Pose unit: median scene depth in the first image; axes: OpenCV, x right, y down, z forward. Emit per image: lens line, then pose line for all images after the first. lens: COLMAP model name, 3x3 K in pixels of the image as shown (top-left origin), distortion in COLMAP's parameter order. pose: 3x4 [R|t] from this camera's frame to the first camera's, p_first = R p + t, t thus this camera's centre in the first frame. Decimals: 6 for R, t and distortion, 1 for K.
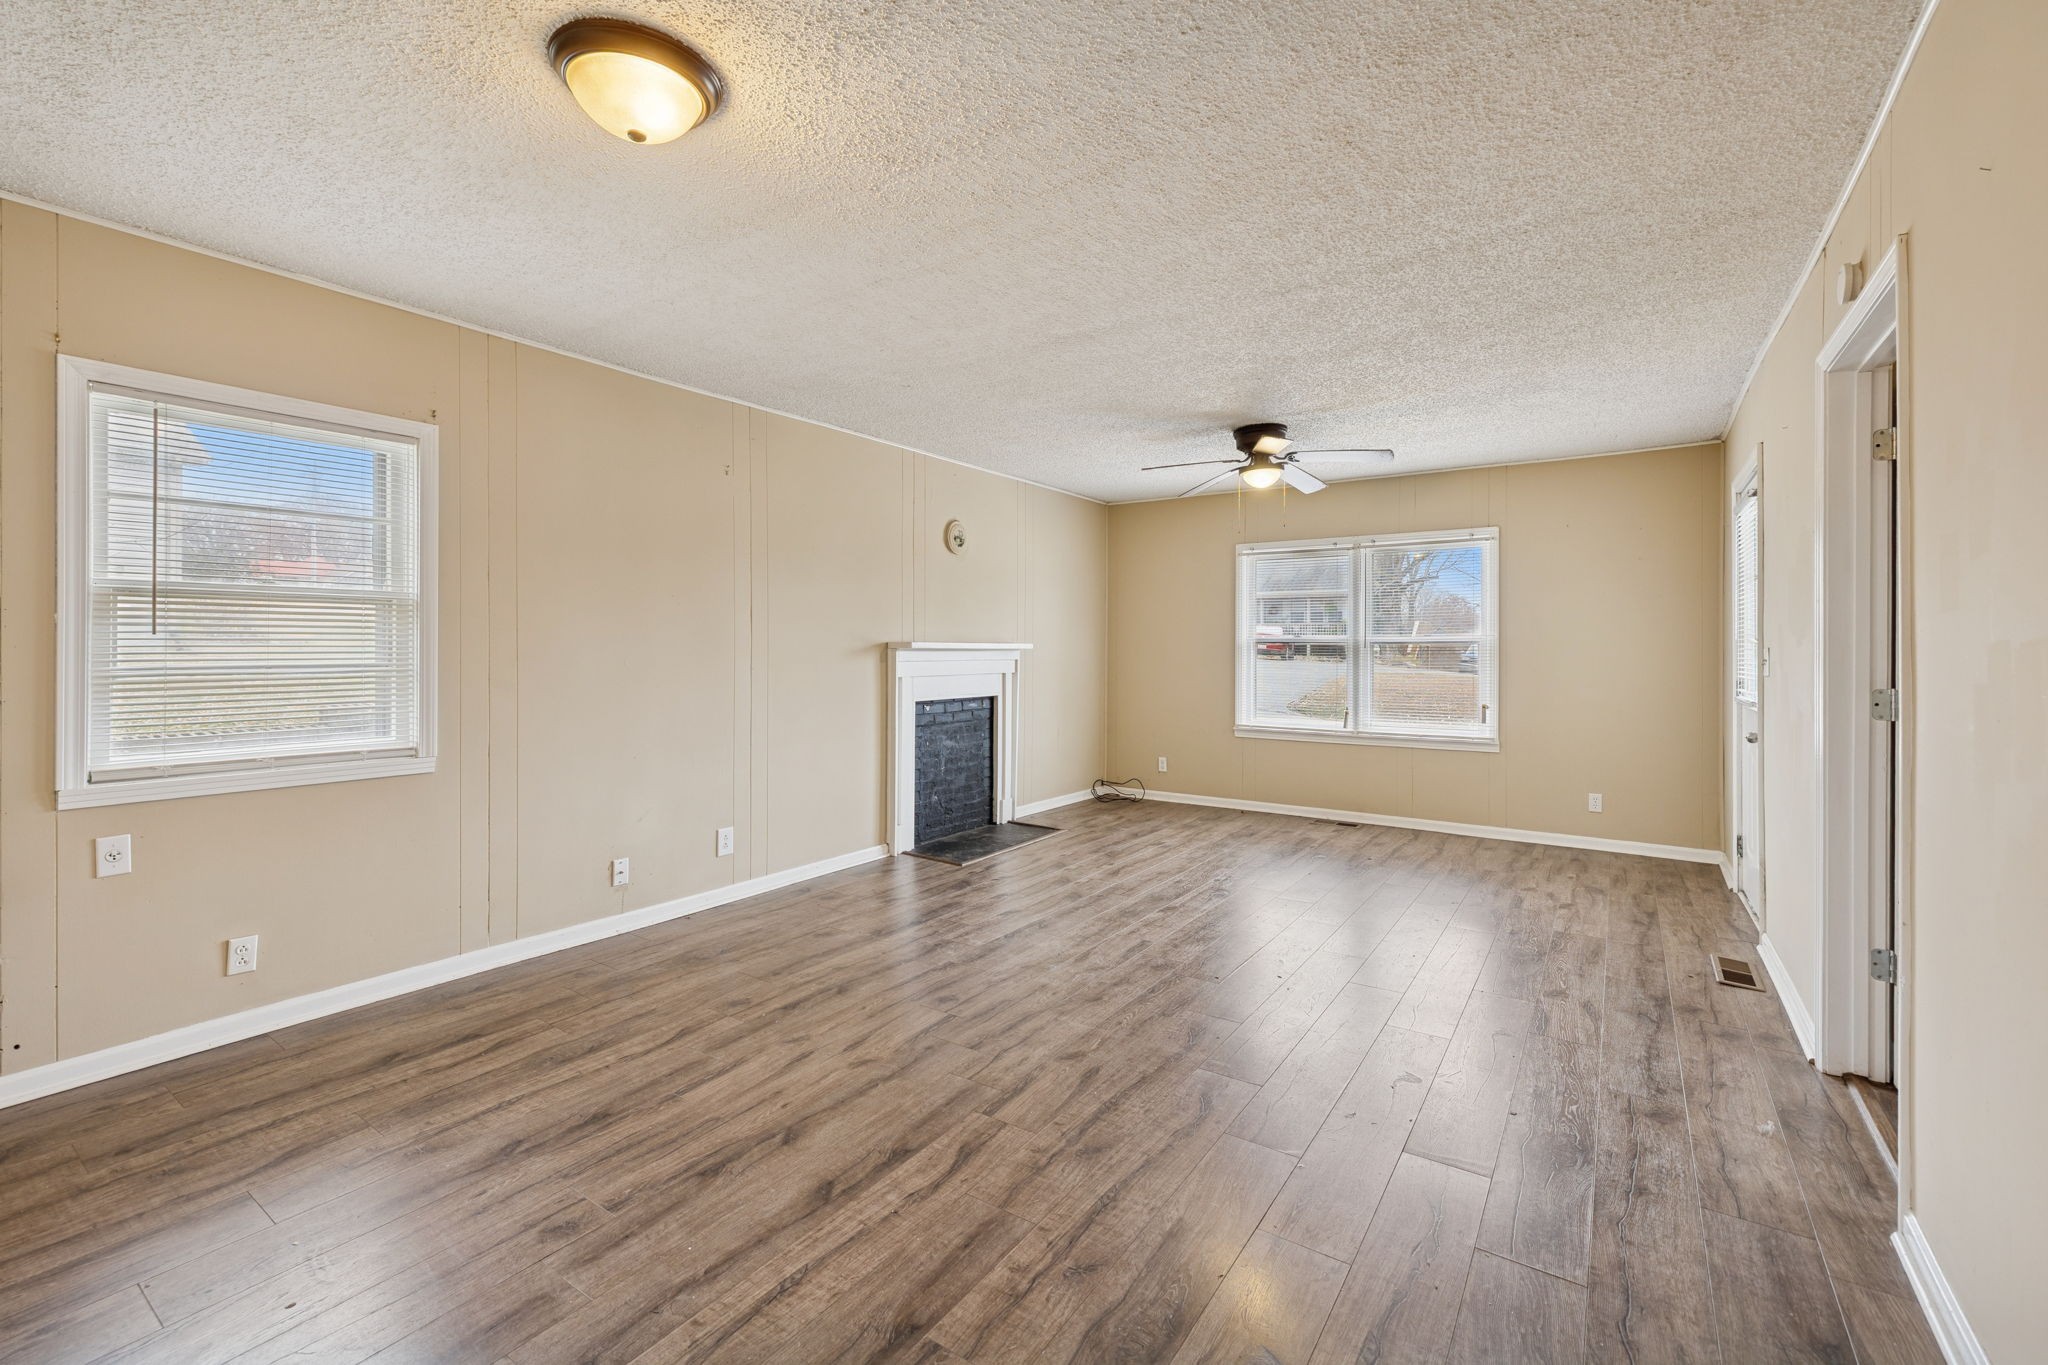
lens RADIAL K [[862.7, 0, 1023.0], [0, 862.7, 645.8], [0, 0, 1]] dist [-0.001560, 0.000155]
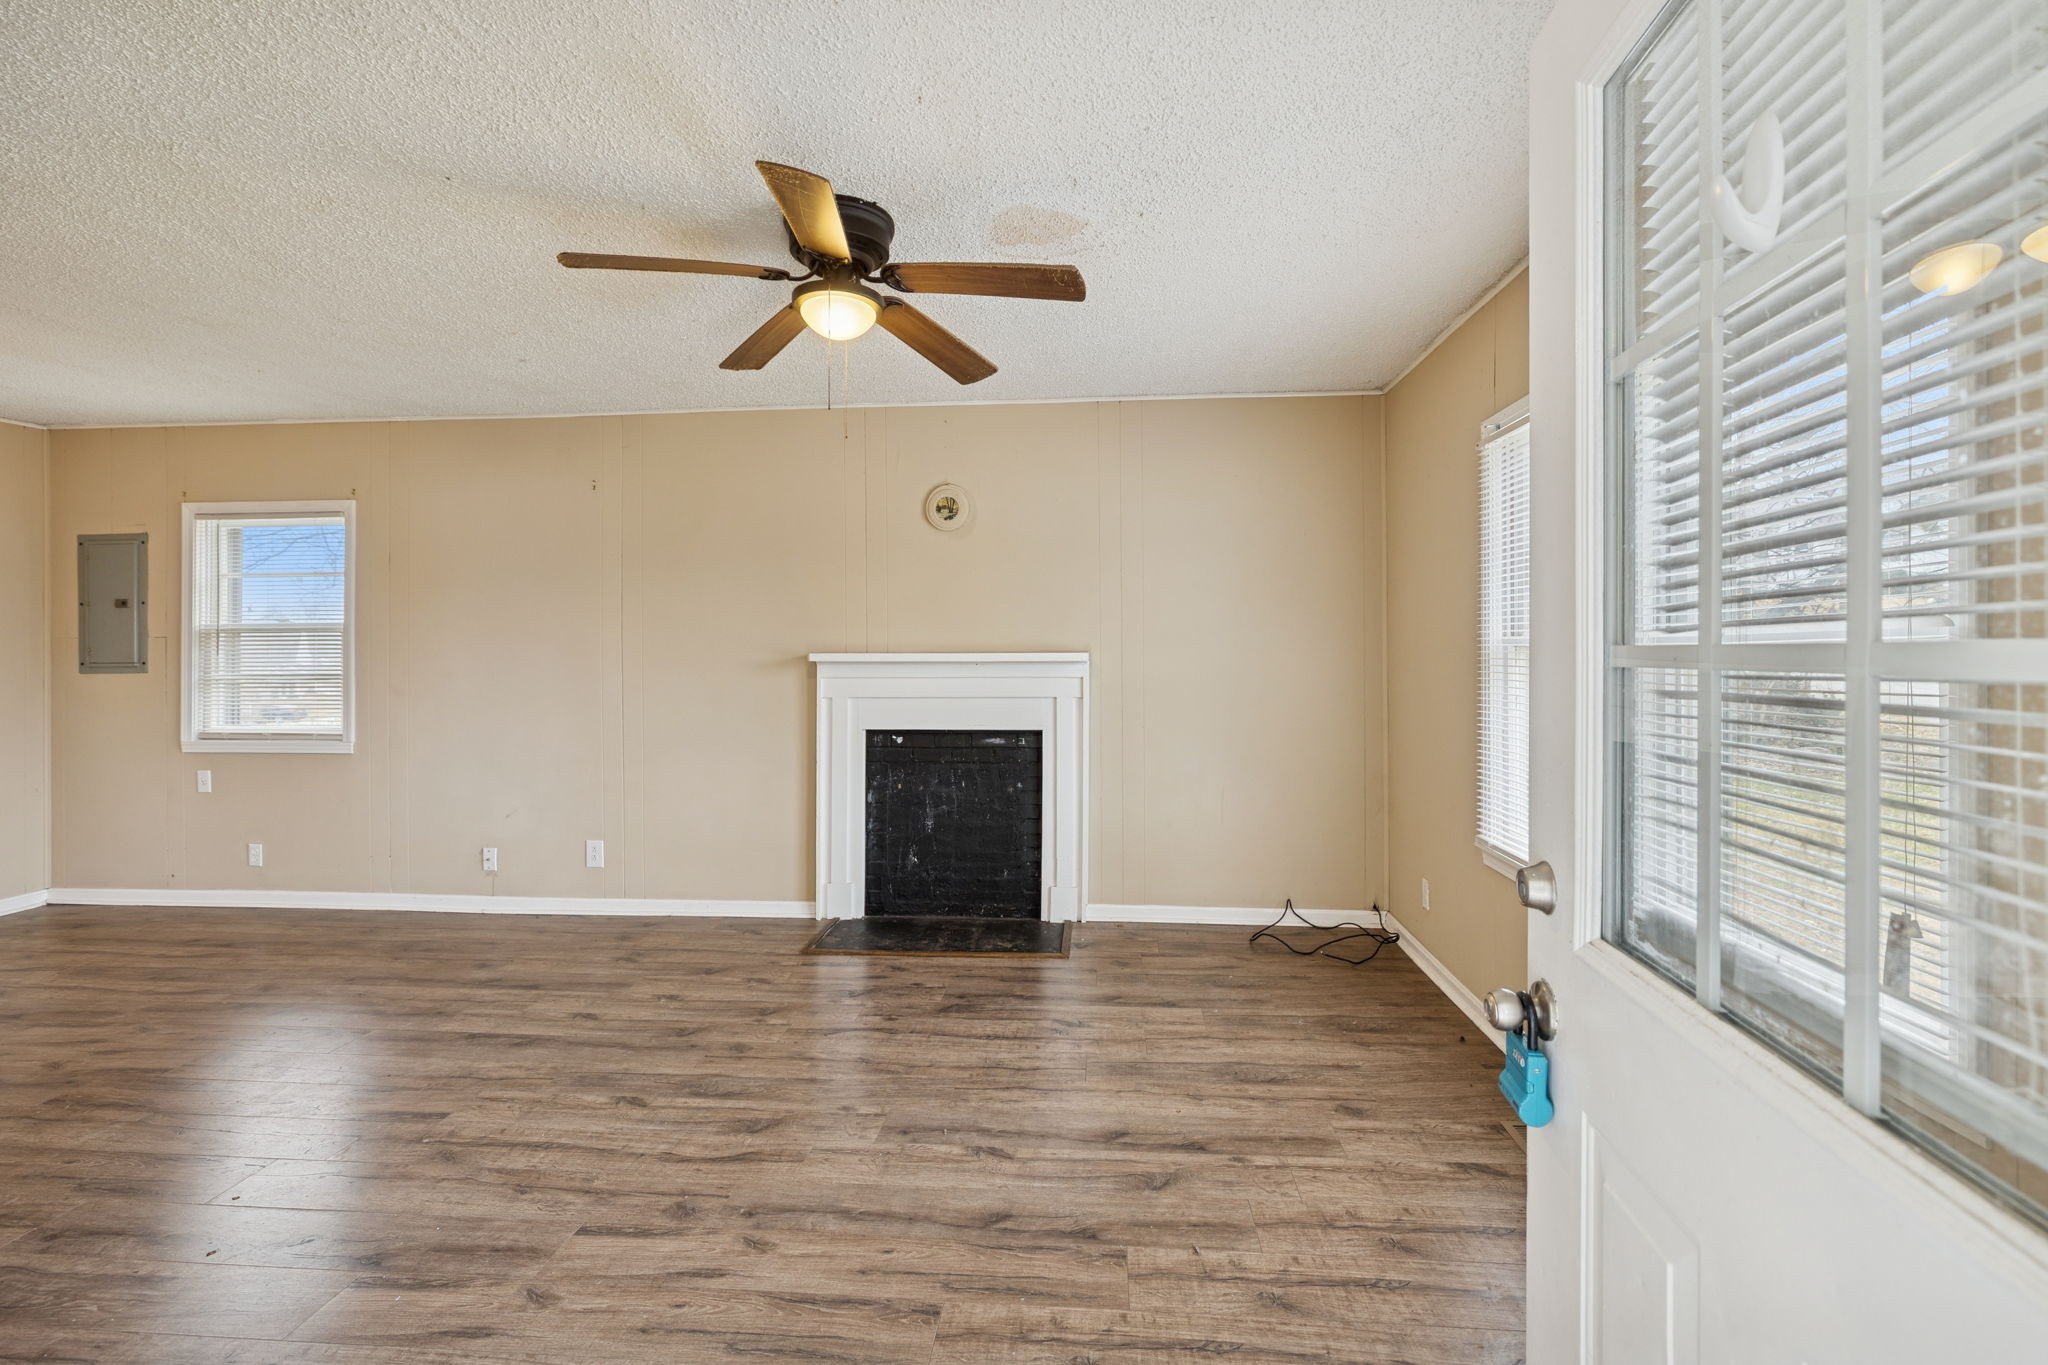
lens RADIAL K [[924.0, 0, 1019.3], [0, 924.0, 644.6], [0, 0, 1]] dist [-0.000277, -0.000272]
pose [[0.501736, -0.011308, -0.864947, 0.666827], [0.007534, 0.999934, -0.008703, -0.003116], [0.864988, -0.002150, 0.501788, 0.706420]]
